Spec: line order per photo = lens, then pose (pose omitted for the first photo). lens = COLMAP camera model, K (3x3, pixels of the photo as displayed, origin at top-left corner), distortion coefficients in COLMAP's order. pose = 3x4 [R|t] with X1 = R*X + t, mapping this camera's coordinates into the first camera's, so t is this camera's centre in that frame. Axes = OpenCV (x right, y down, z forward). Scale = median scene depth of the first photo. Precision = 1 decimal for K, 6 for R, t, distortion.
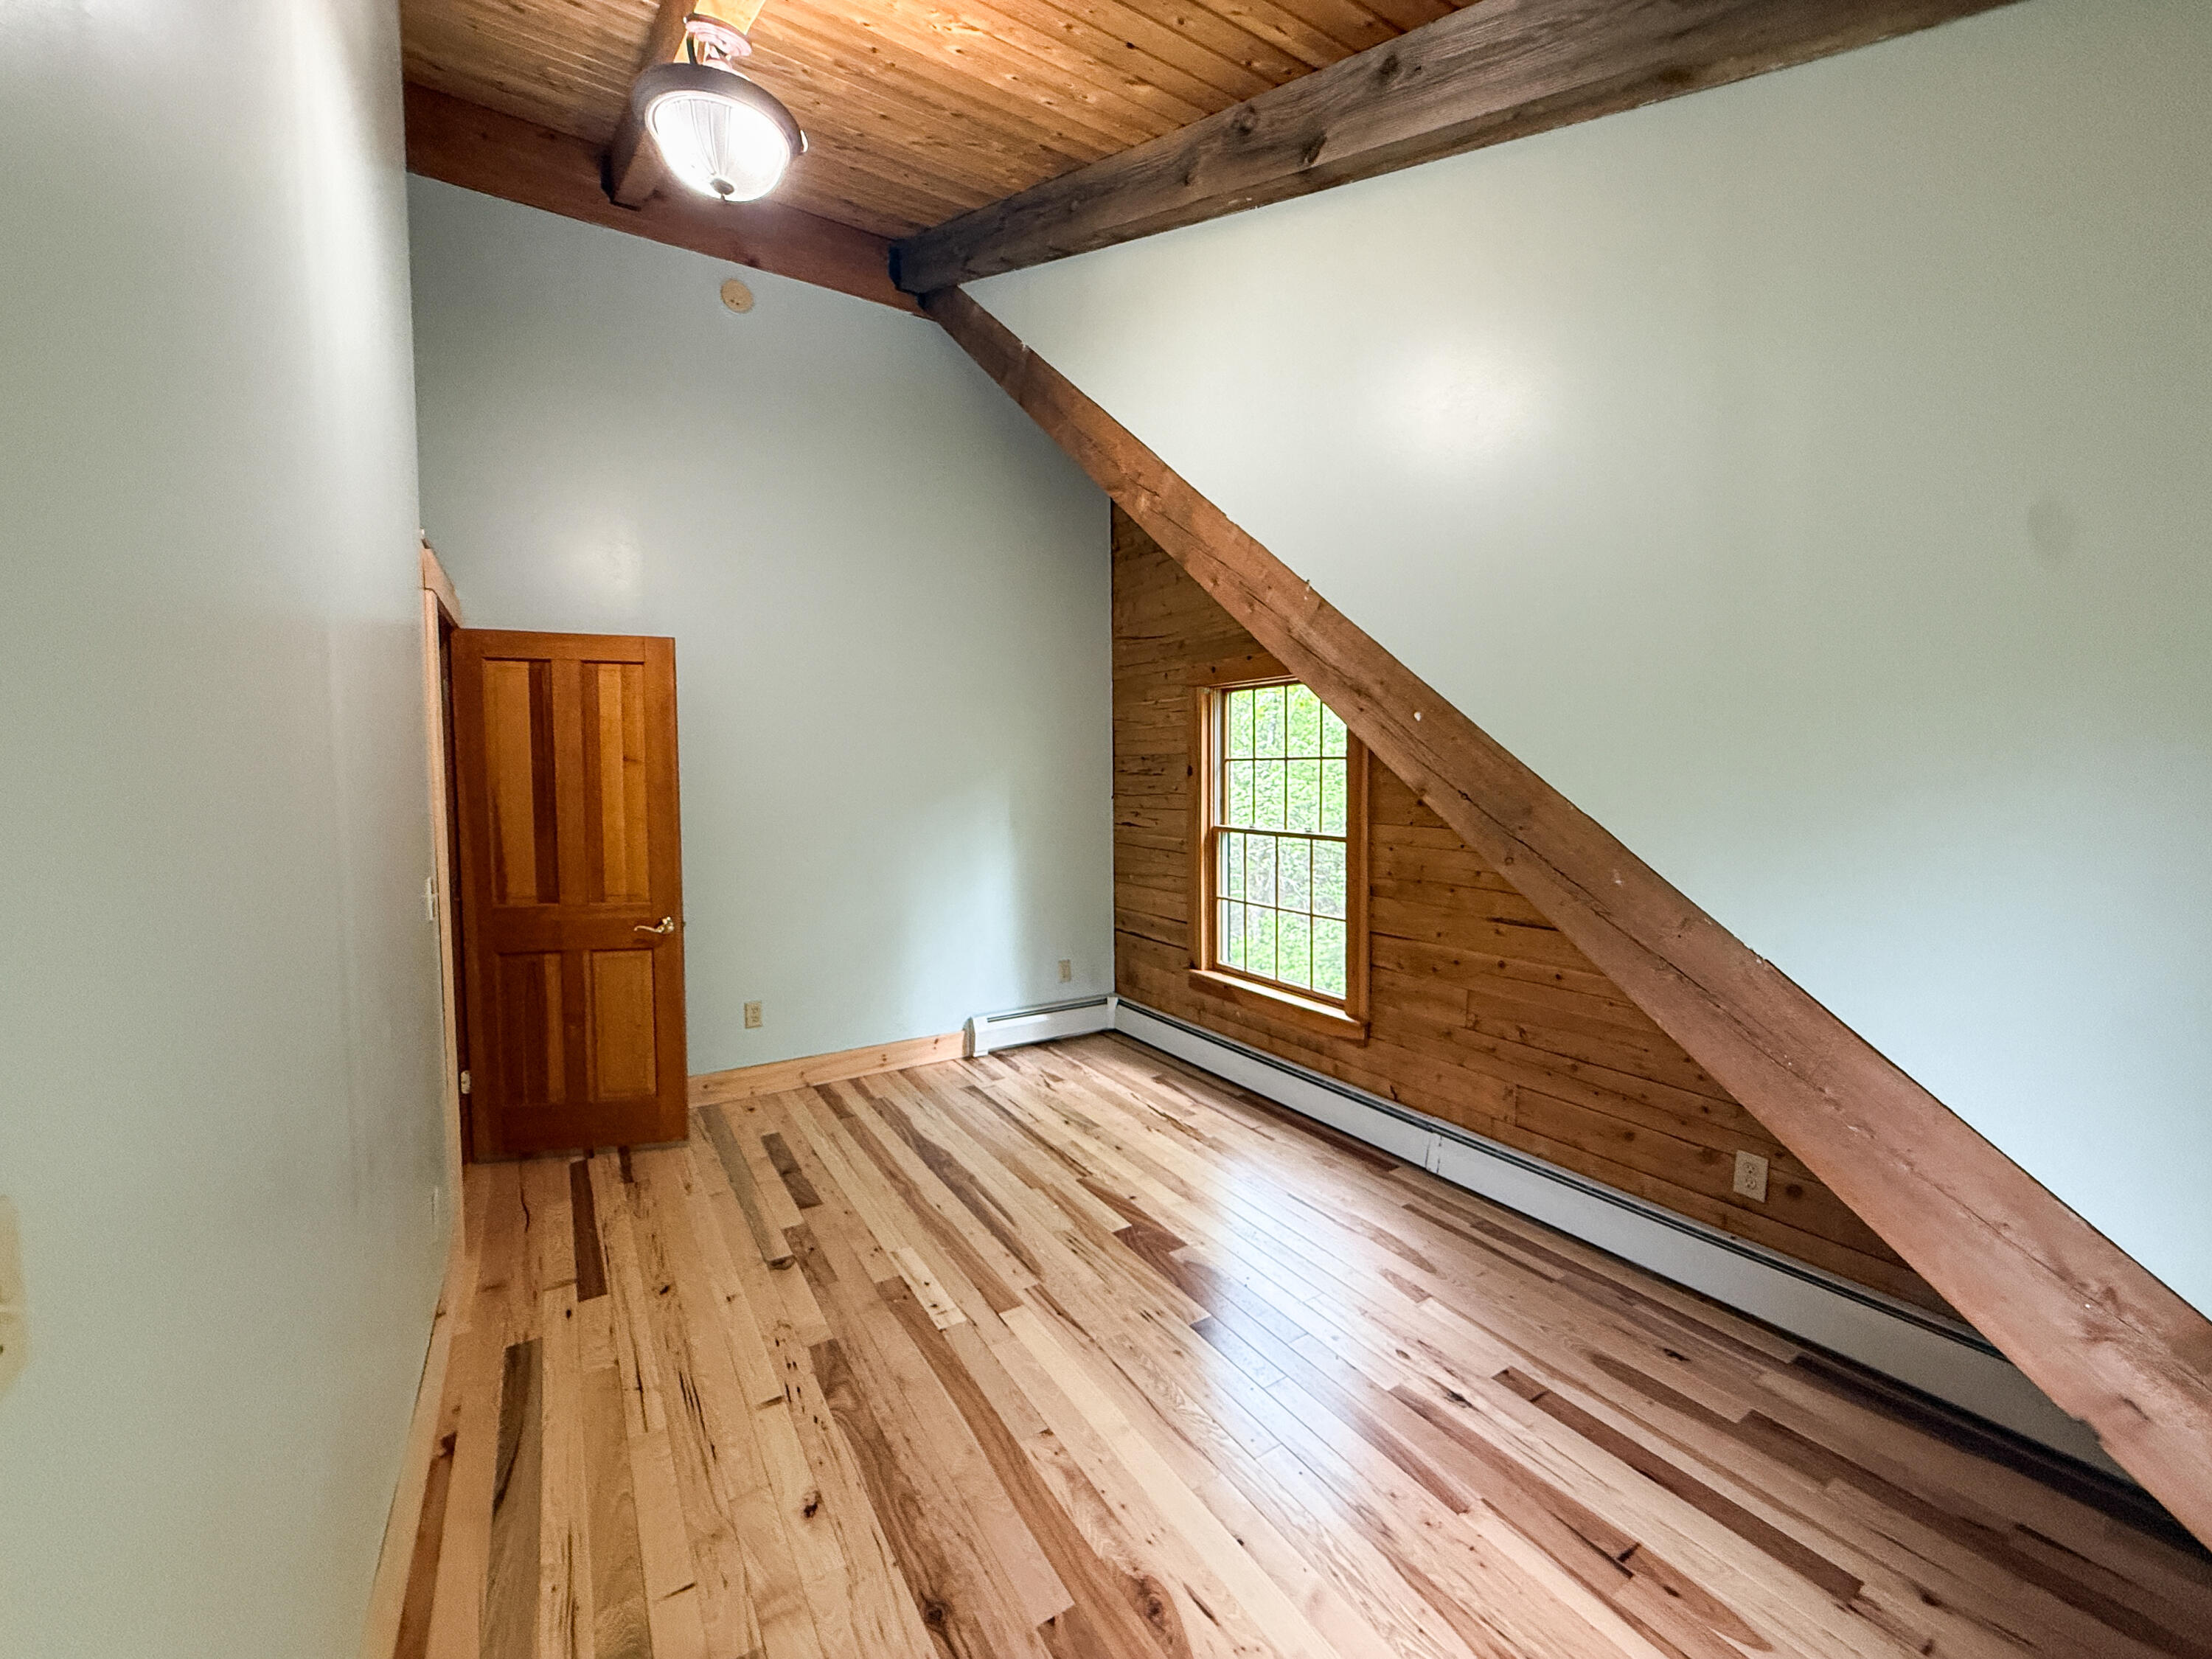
lens RADIAL K [[879.7, 0, 1102.3], [0, 879.7, 826.6], [0, 0, 1]] dist [-0.001800, 0.000460]
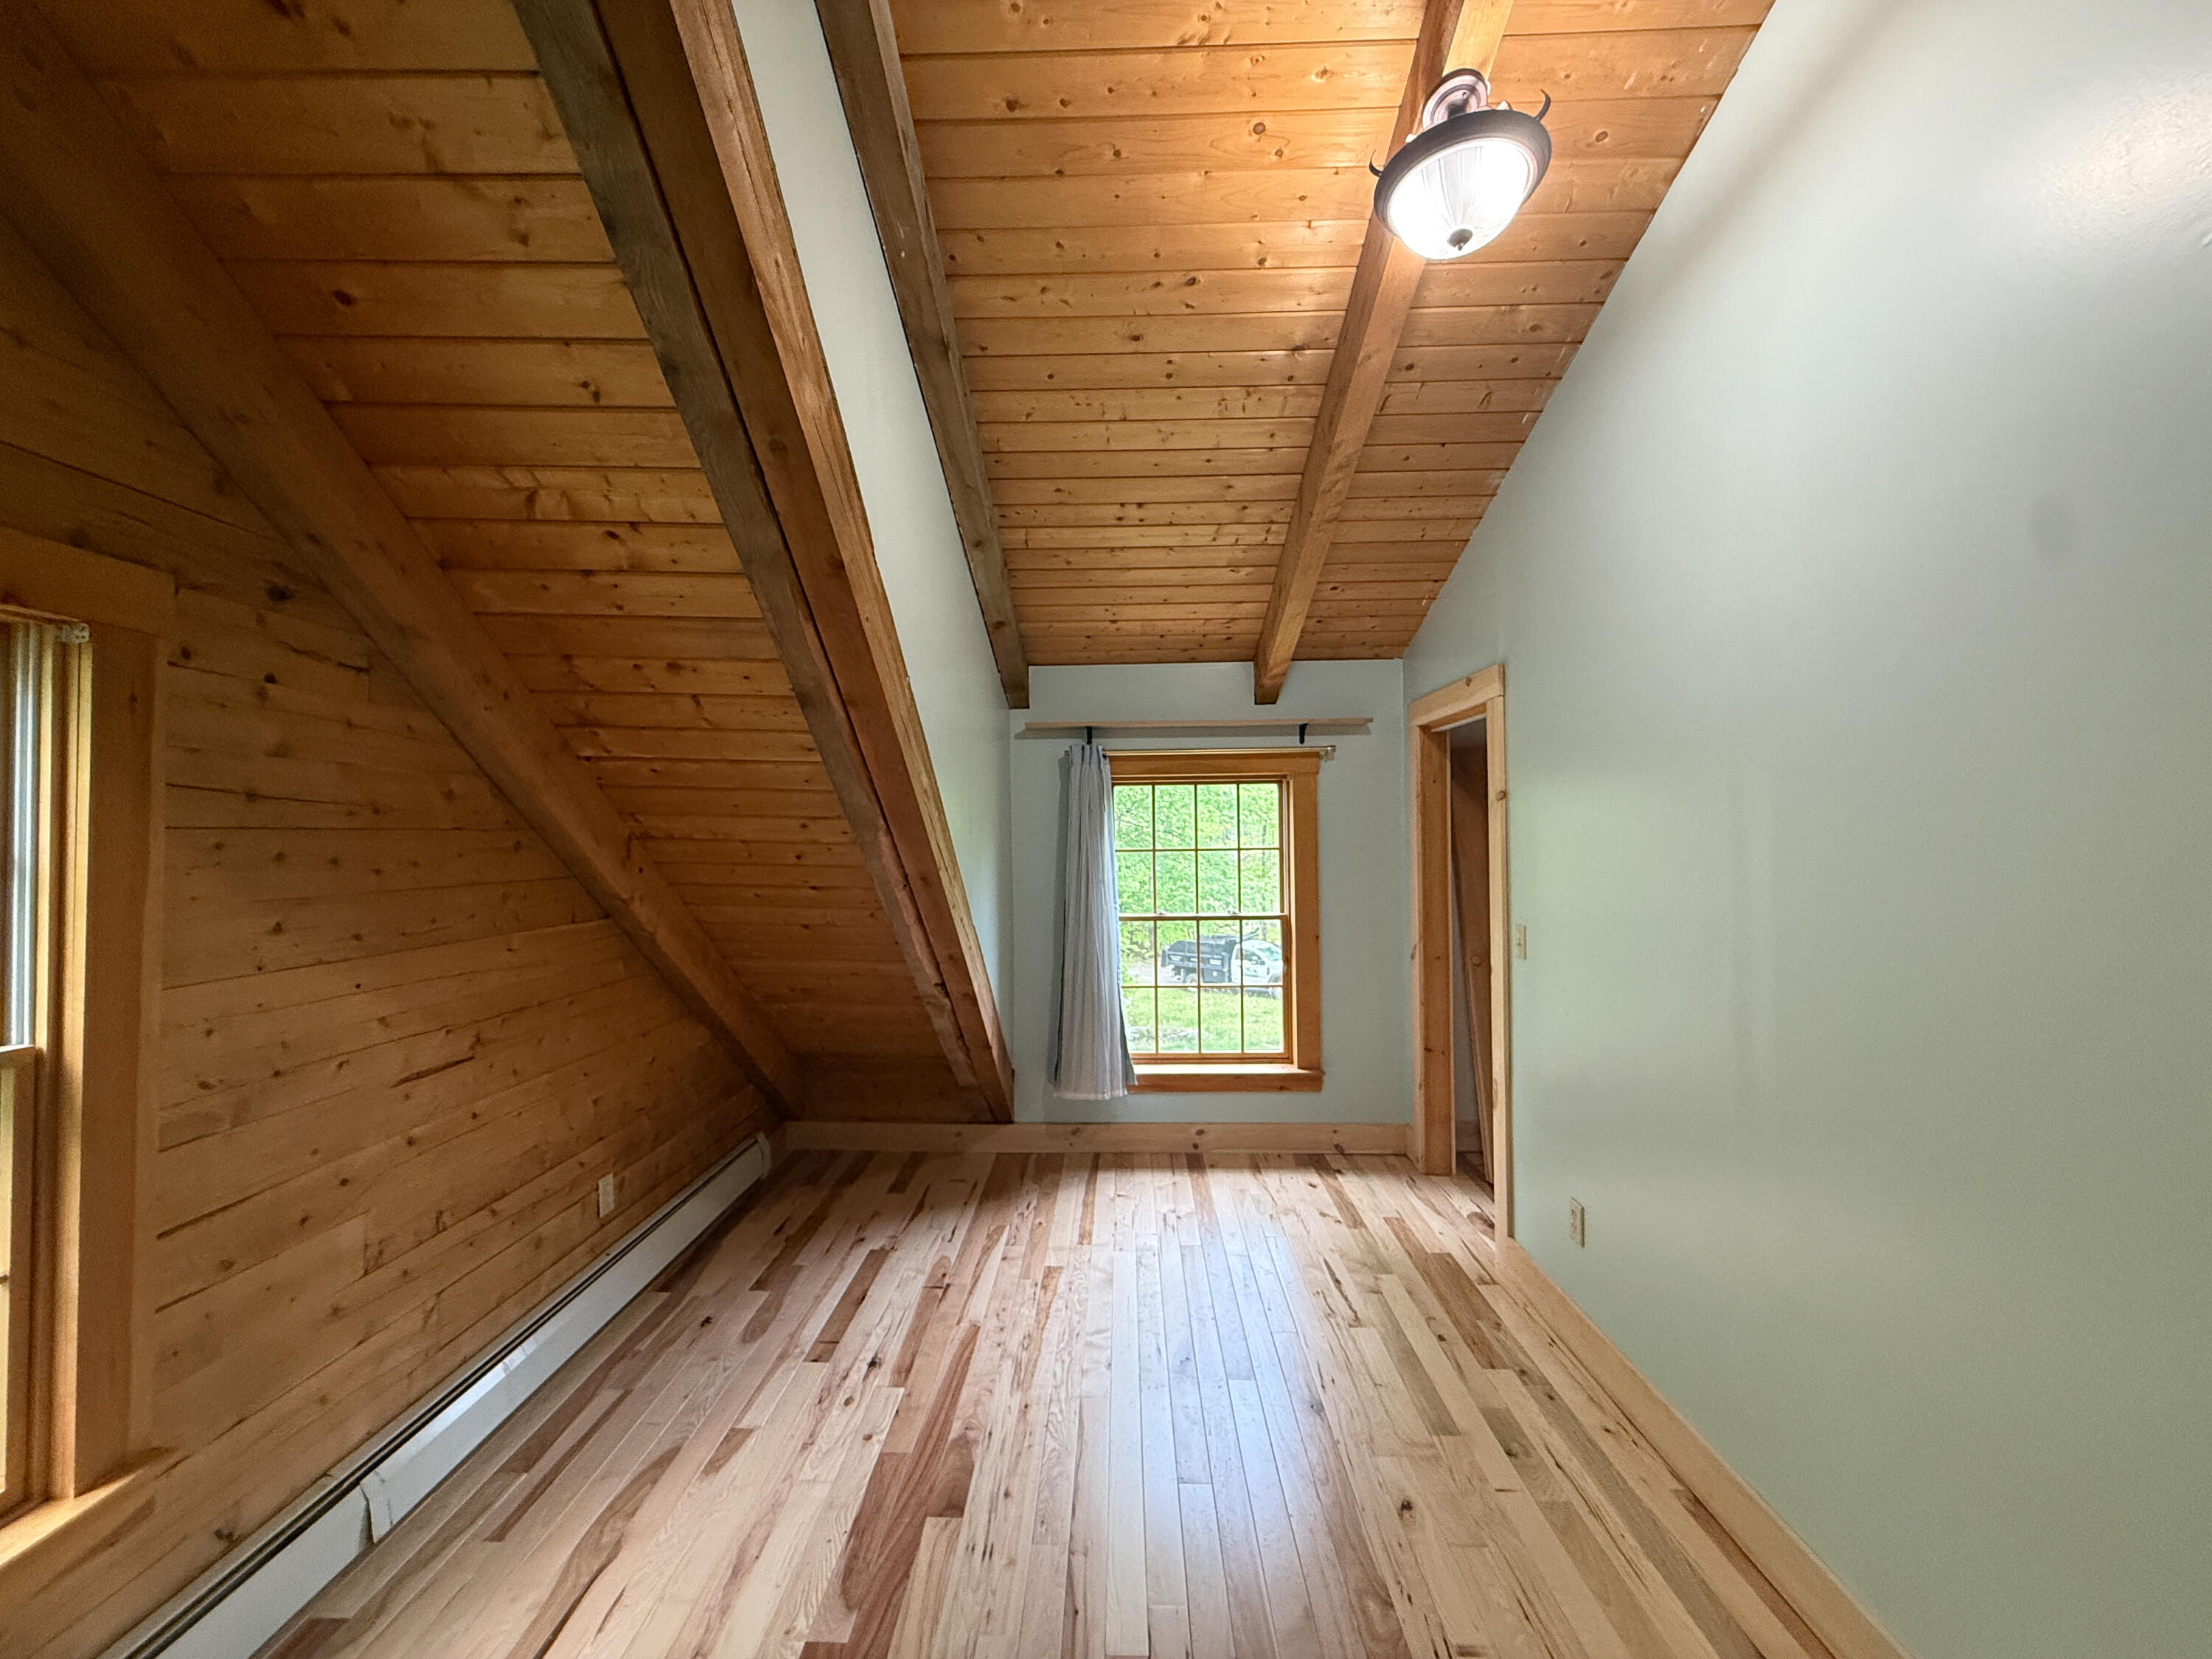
lens RADIAL K [[879.7, 0, 1094.5], [0, 879.7, 828.0], [0, 0, 1]] dist [-0.001800, 0.000460]
pose [[-0.830127, 0.018170, 0.557279, -0.362685], [0.049134, 0.997965, 0.040652, -0.086590], [-0.555406, 0.061127, -0.829330, 1.186329]]
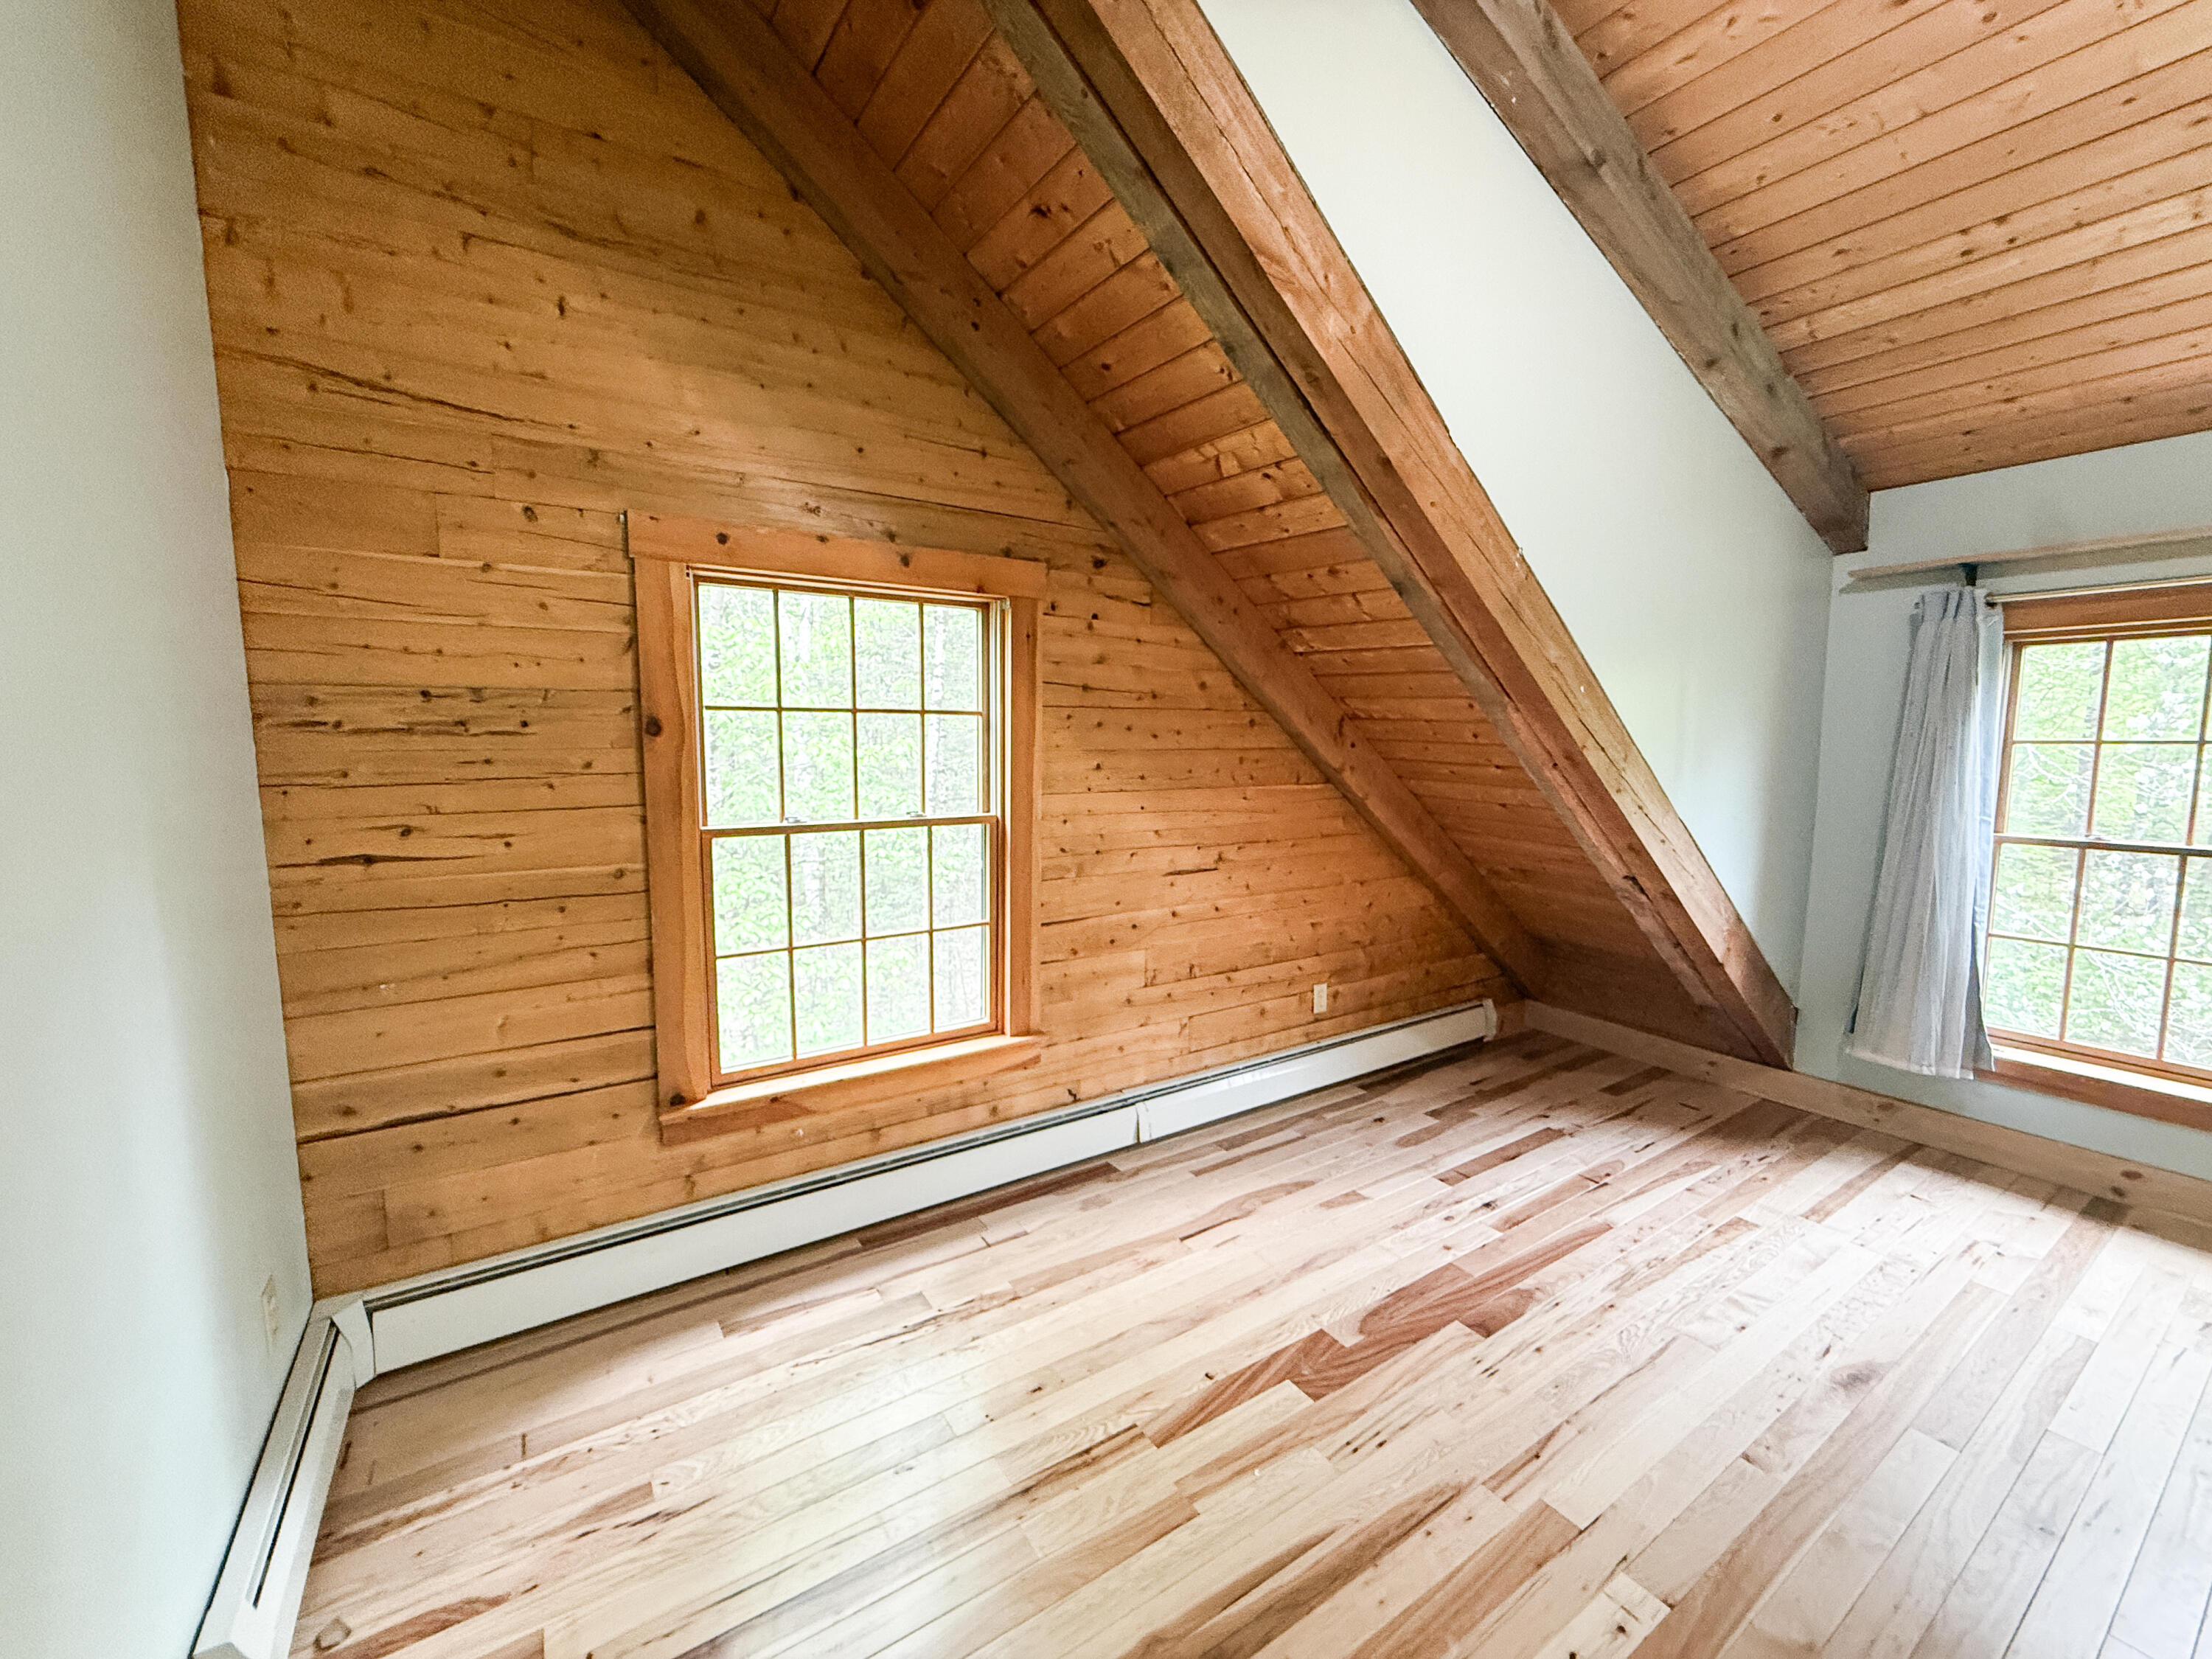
lens RADIAL K [[879.7, 0, 1097.0], [0, 879.7, 828.5], [0, 0, 1]] dist [-0.001800, 0.000460]
pose [[-0.015578, -0.099903, 0.994875, -0.561484], [0.060299, 0.993091, 0.100668, -0.056016], [-0.998059, 0.061559, -0.009447, 1.032898]]
